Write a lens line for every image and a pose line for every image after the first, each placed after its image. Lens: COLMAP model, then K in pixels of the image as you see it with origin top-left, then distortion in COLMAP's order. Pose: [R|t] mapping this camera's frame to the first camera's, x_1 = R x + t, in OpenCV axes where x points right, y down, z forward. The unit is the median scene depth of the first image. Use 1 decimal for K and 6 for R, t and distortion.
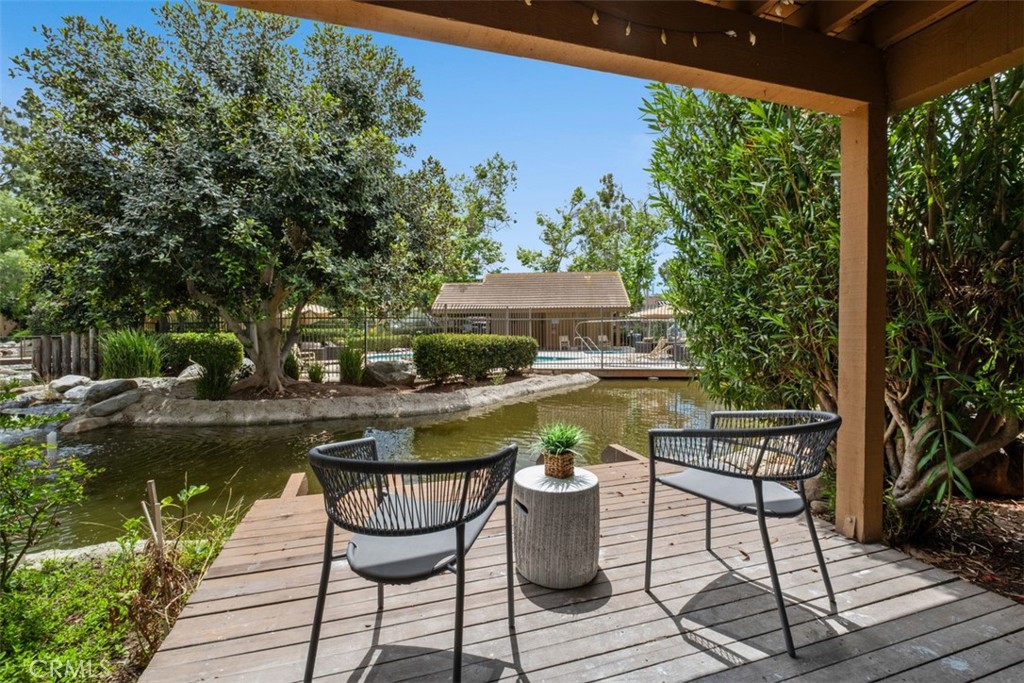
lens RADIAL K [[444.5, 0, 519.6], [0, 444.5, 338.1], [0, 0, 1]] dist [-0.001933, -0.004079]
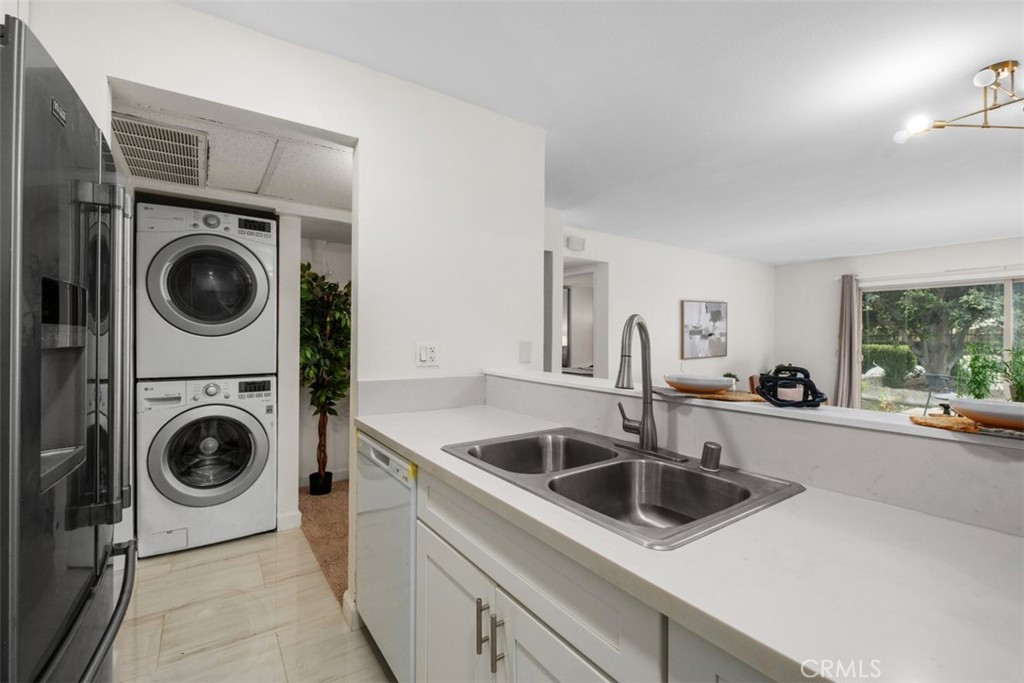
lens RADIAL K [[444.5, 0, 504.2], [0, 444.5, 331.7], [0, 0, 1]] dist [-0.001933, -0.004079]
pose [[0.262906, -0.003871, -0.964814, 0.415073], [-0.026899, 0.999574, -0.011341, -0.006183], [0.964446, 0.028934, 0.262690, -0.672225]]
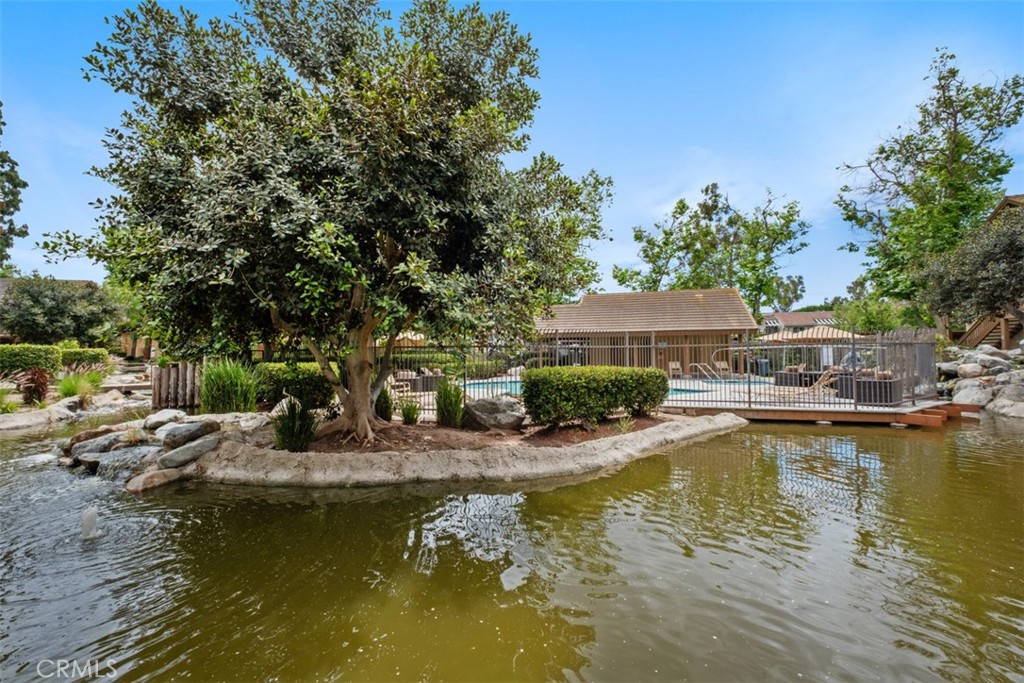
lens RADIAL K [[444.5, 0, 517.5], [0, 444.5, 336.9], [0, 0, 1]] dist [-0.001933, -0.004079]
pose [[0.980570, -0.008771, -0.195971, -0.099317], [-0.001455, 0.998647, -0.051976, -0.025453], [0.196162, 0.051251, 0.979231, 0.223617]]
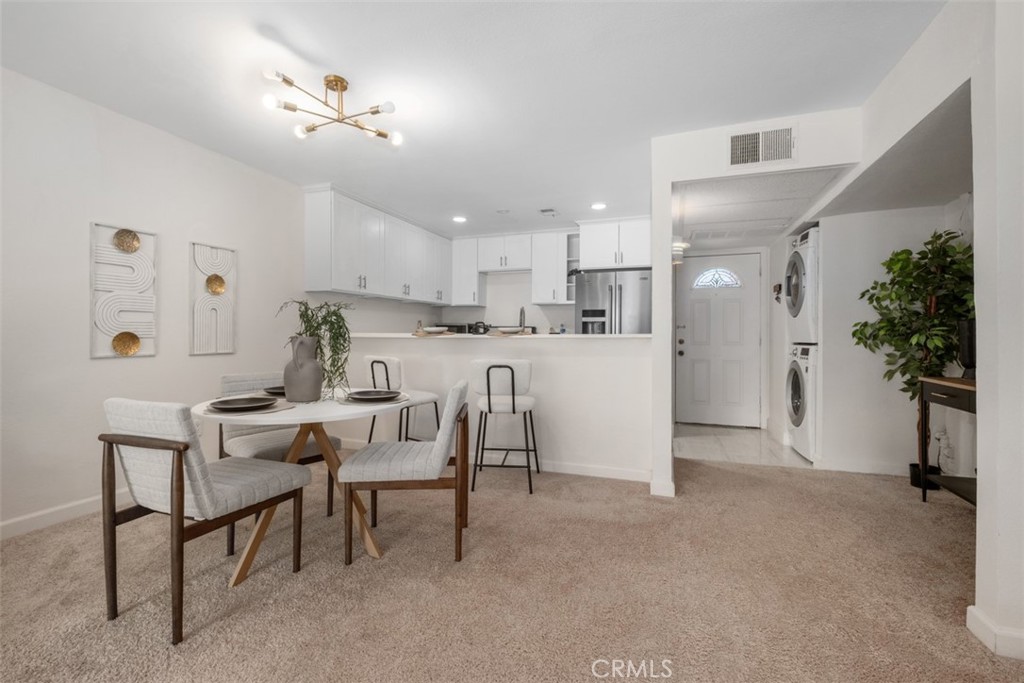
lens RADIAL K [[444.5, 0, 510.3], [0, 444.5, 334.6], [0, 0, 1]] dist [-0.001933, -0.004079]
pose [[-0.781086, 0.003446, 0.624414, 0.069023], [0.012886, 0.999861, 0.010601, 0.007060], [-0.624290, 0.016326, -0.781022, -0.297055]]
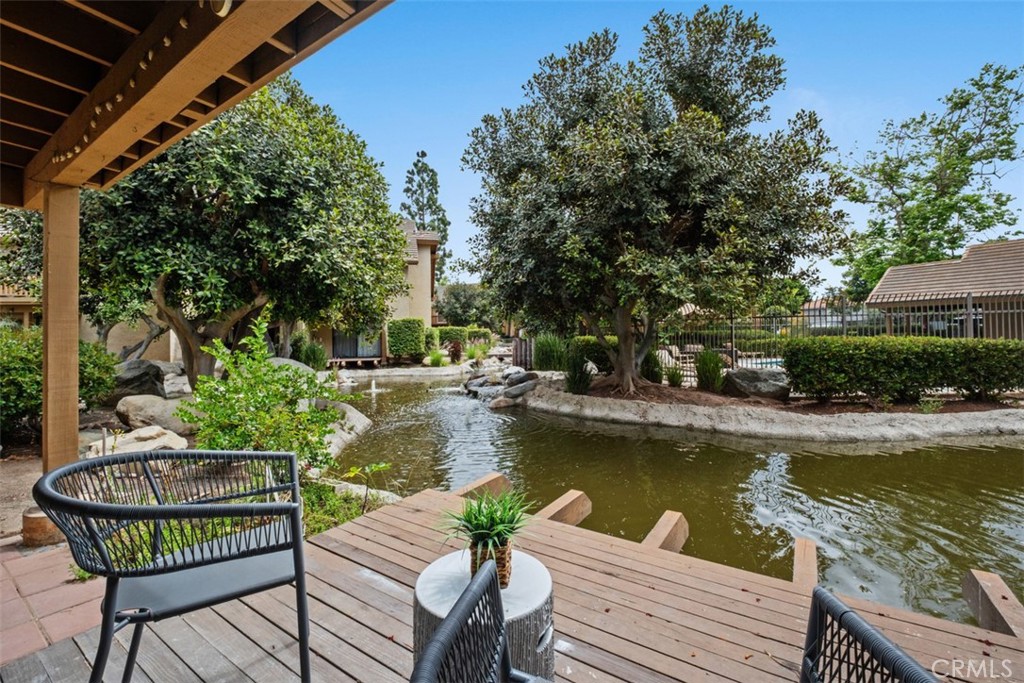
lens RADIAL K [[444.5, 0, 505.1], [0, 444.5, 332.4], [0, 0, 1]] dist [-0.001933, -0.004079]
pose [[0.599404, -0.010892, -0.800372, 0.117479], [-0.001923, 0.999885, -0.015048, -0.003993], [0.800444, 0.010559, 0.599314, 0.127970]]
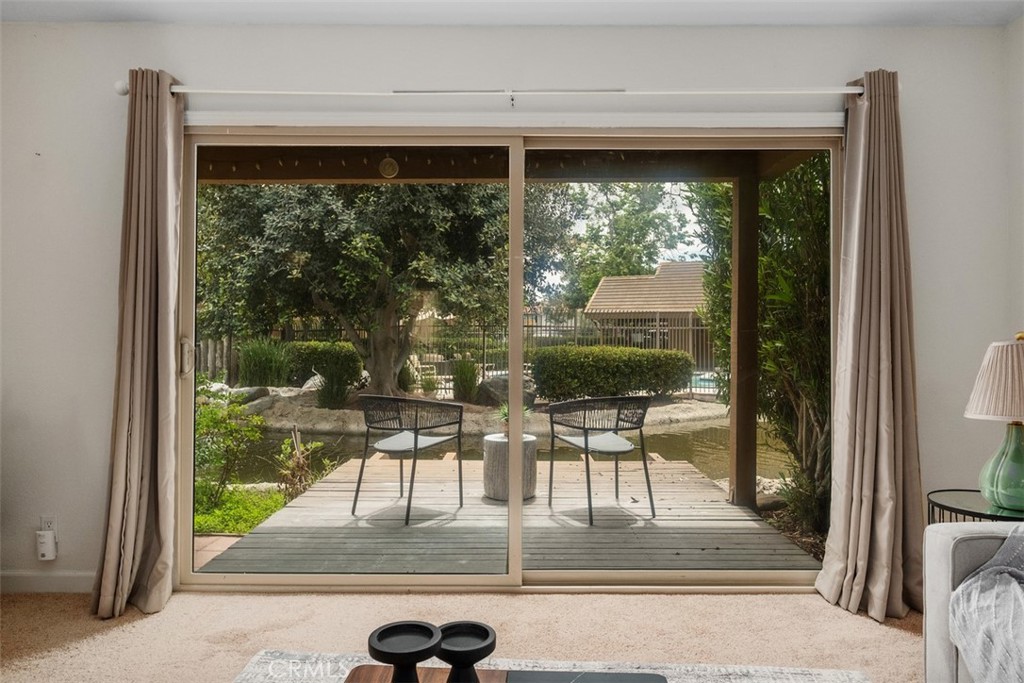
lens RADIAL K [[660.8, 0, 526.8], [0, 660.8, 336.2], [0, 0, 1]] dist [-0.040662, 0.005315]
pose [[0.949400, 0.004171, -0.314043, 0.171198], [-0.011852, 0.999675, -0.022551, 0.004385], [0.313847, 0.025132, 0.949141, -0.244851]]
